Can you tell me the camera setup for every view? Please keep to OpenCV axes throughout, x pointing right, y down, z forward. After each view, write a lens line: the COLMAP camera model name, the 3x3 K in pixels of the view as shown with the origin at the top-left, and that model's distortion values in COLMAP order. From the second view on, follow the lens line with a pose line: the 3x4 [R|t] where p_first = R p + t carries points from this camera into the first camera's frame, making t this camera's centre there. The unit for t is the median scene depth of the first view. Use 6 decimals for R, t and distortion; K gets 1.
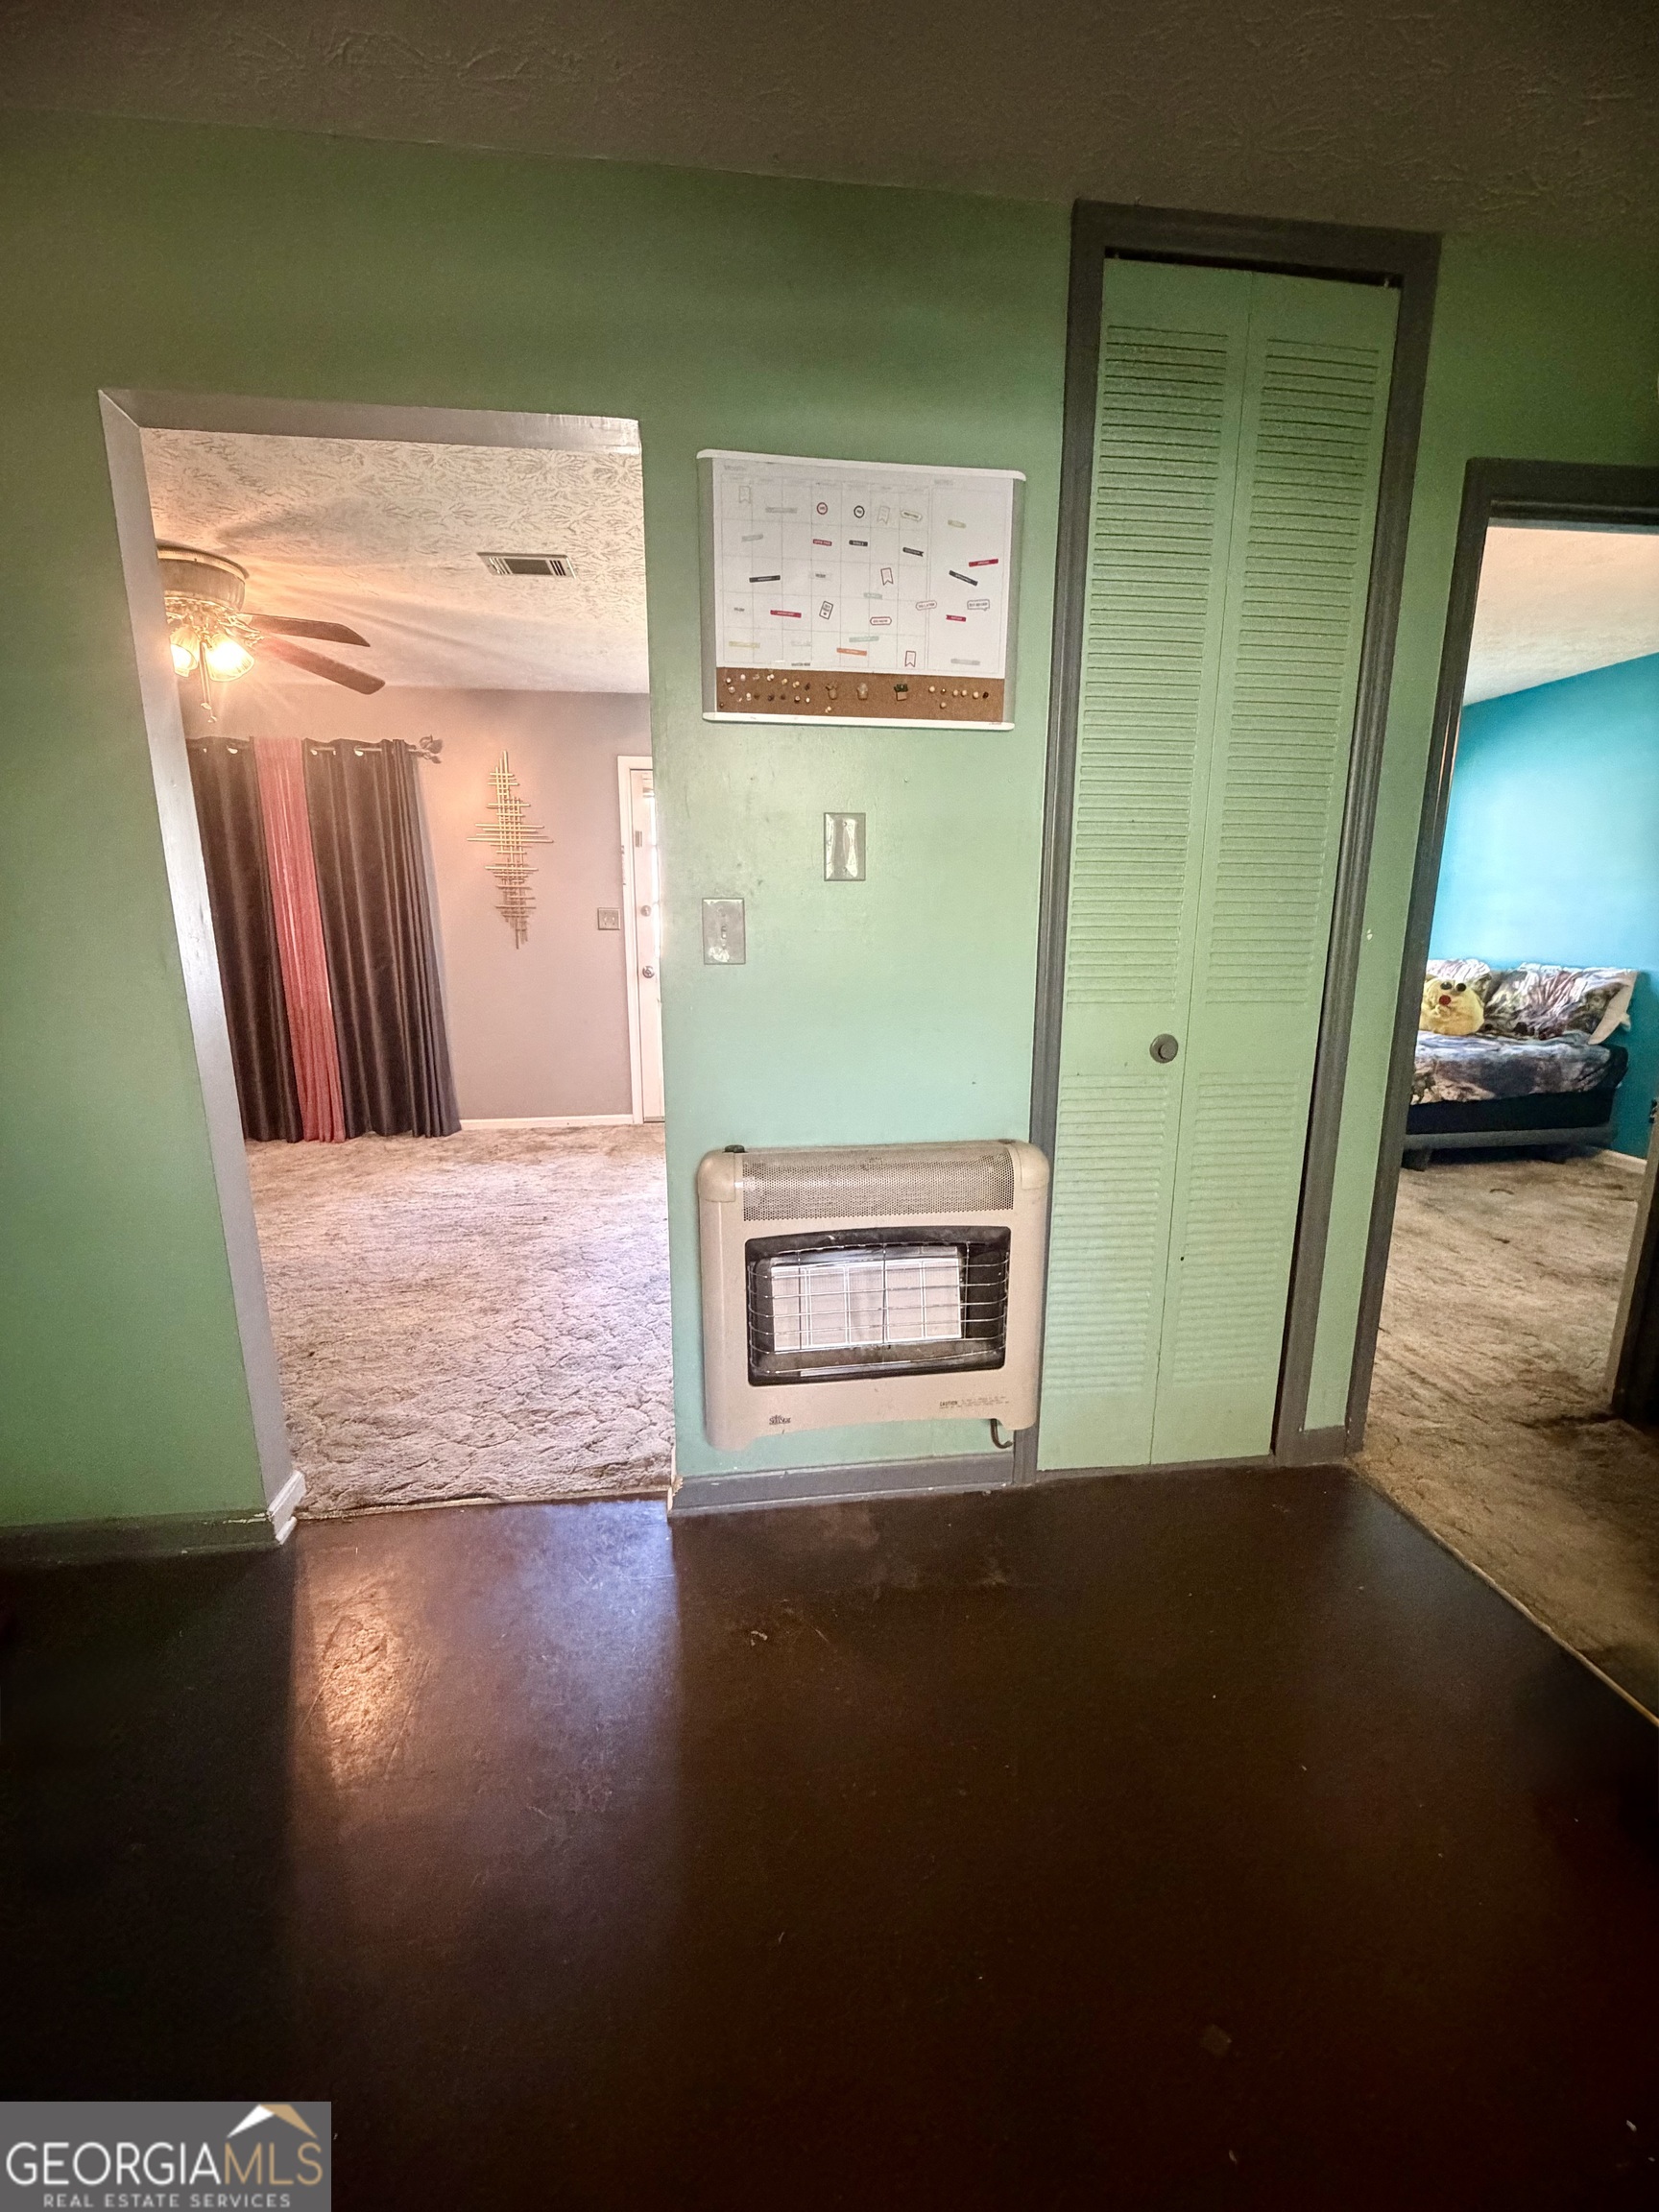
lens RADIAL K [[887.7, 0, 824.4], [0, 887.7, 1100.5], [0, 0, 1]] dist [0.001173, -0.000034]
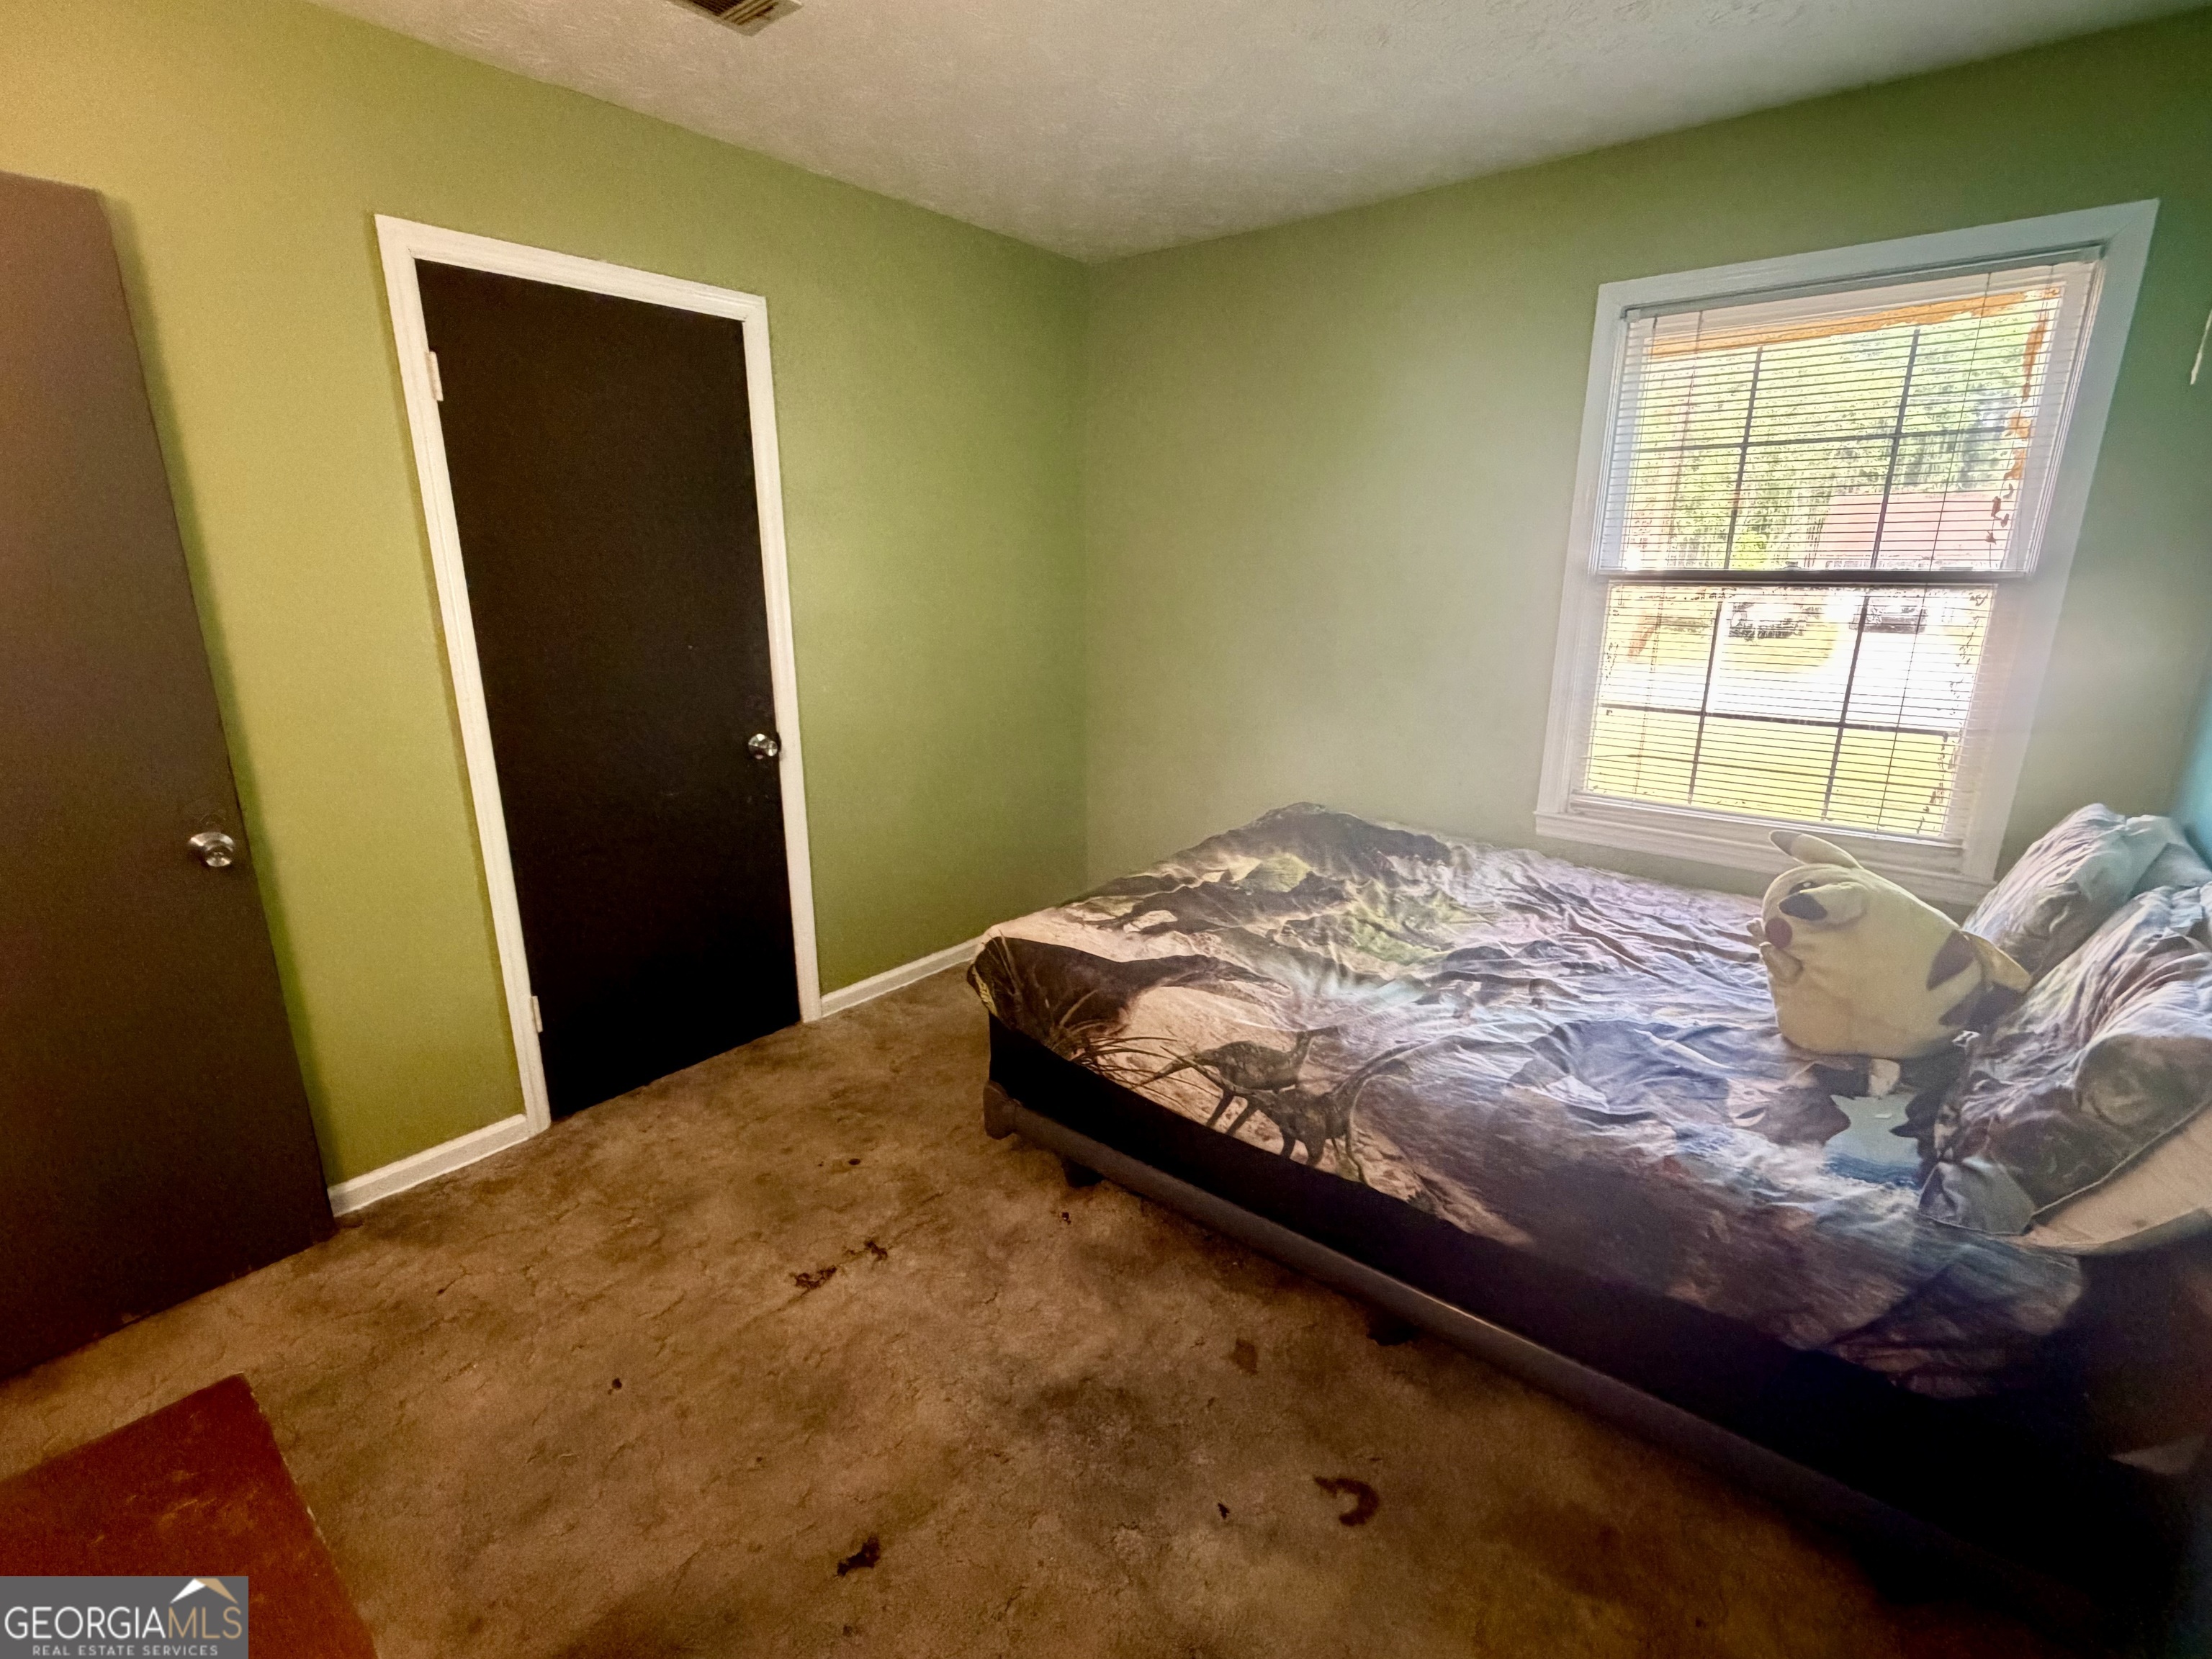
lens RADIAL K [[1011.2, 0, 1100.9], [0, 1011.2, 830.5], [0, 0, 1]] dist [-0.001008, -0.000170]
pose [[0.684302, 0.190812, -0.703791, 0.855391], [-0.151598, 0.981295, 0.118649, -0.171936], [0.713266, 0.025501, 0.700429, 0.599848]]
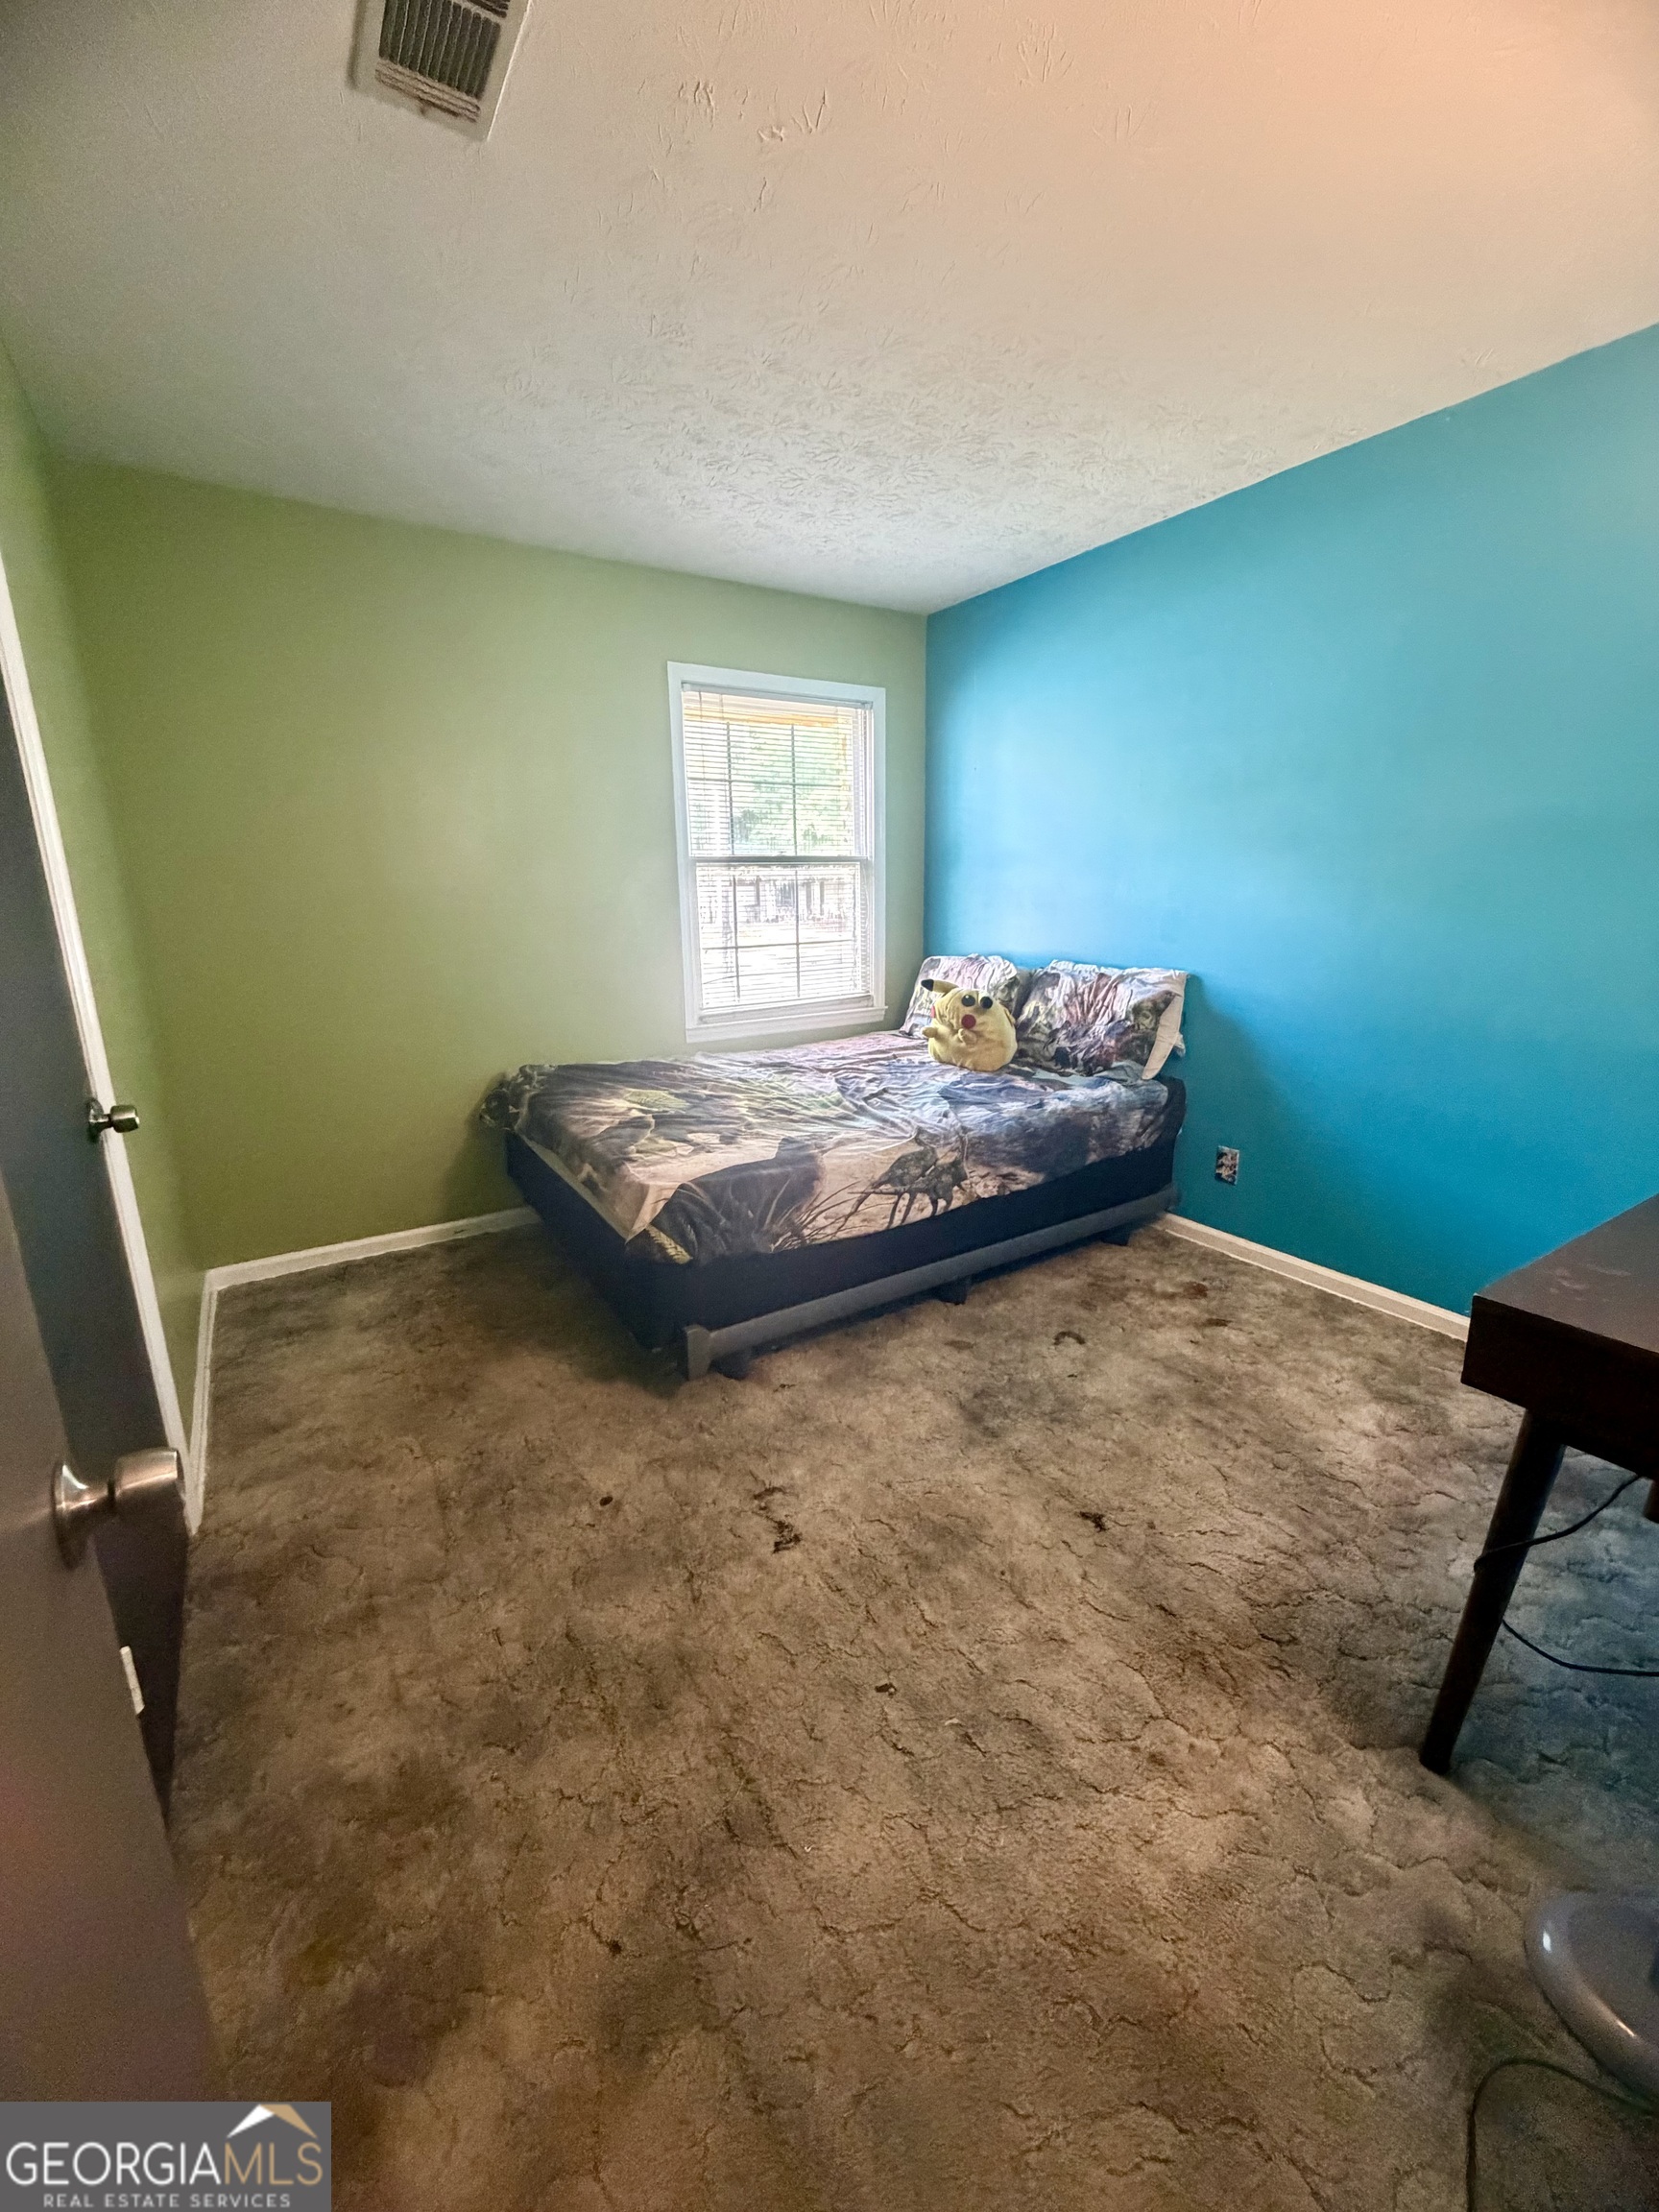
lens RADIAL K [[887.7, 0, 822.9], [0, 887.7, 1100.0], [0, 0, 1]] dist [0.001173, -0.000034]
pose [[0.904222, -0.116207, 0.410948, 0.334731], [0.103029, 0.993203, 0.054157, -0.111196], [-0.414448, -0.006631, 0.910049, 0.458316]]
